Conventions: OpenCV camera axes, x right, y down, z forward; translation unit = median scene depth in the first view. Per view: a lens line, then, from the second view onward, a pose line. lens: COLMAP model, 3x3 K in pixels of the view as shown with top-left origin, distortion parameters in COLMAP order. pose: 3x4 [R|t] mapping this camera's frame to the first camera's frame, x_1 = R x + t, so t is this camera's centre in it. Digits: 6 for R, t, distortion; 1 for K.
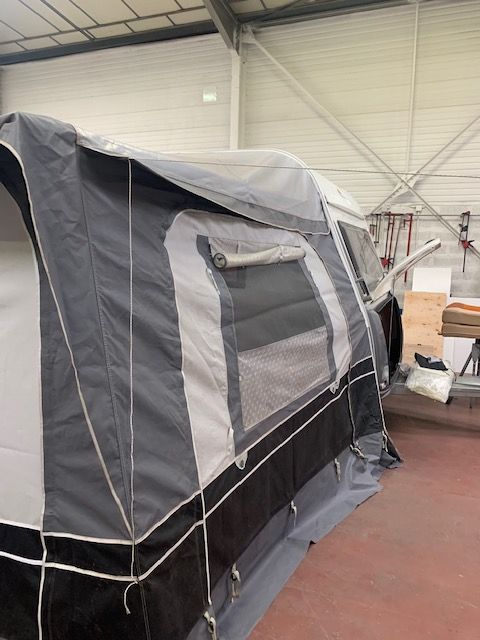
lens RADIAL K [[485.6, 0, 243.8], [0, 485.6, 321.7], [0, 0, 1]] dist [0.008349, 0.000964]
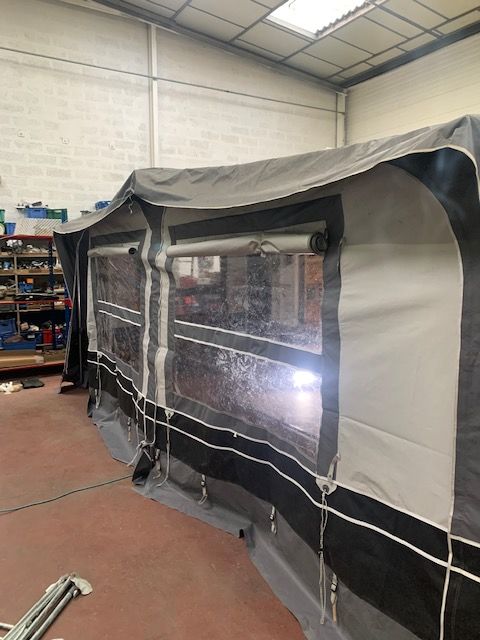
lens RADIAL K [[485.6, 0, 241.8], [0, 485.6, 318.4], [0, 0, 1]] dist [0.008349, 0.000964]
pose [[0.814547, 0.033293, -0.579141, -0.081852], [-0.040613, 0.999175, 0.000319, 0.003198], [0.578674, 0.023261, 0.815227, -0.028494]]
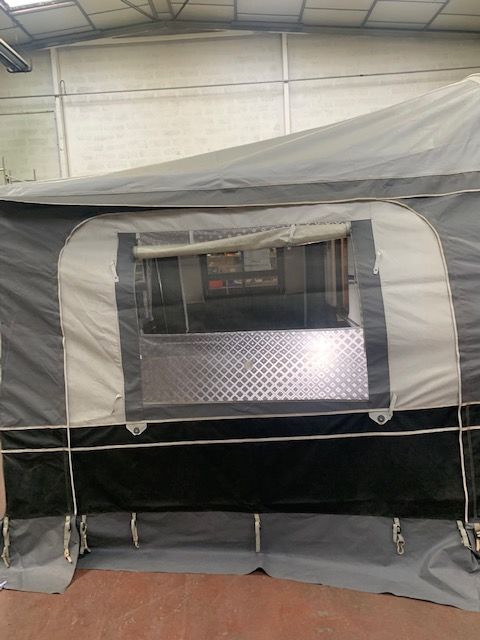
lens RADIAL K [[485.6, 0, 244.1], [0, 485.6, 320.9], [0, 0, 1]] dist [0.008349, 0.000964]
pose [[0.367413, 0.092450, -0.925452, 1.394681], [-0.059320, 0.995351, 0.075882, -0.083164], [0.928164, 0.027017, 0.371189, 0.997848]]
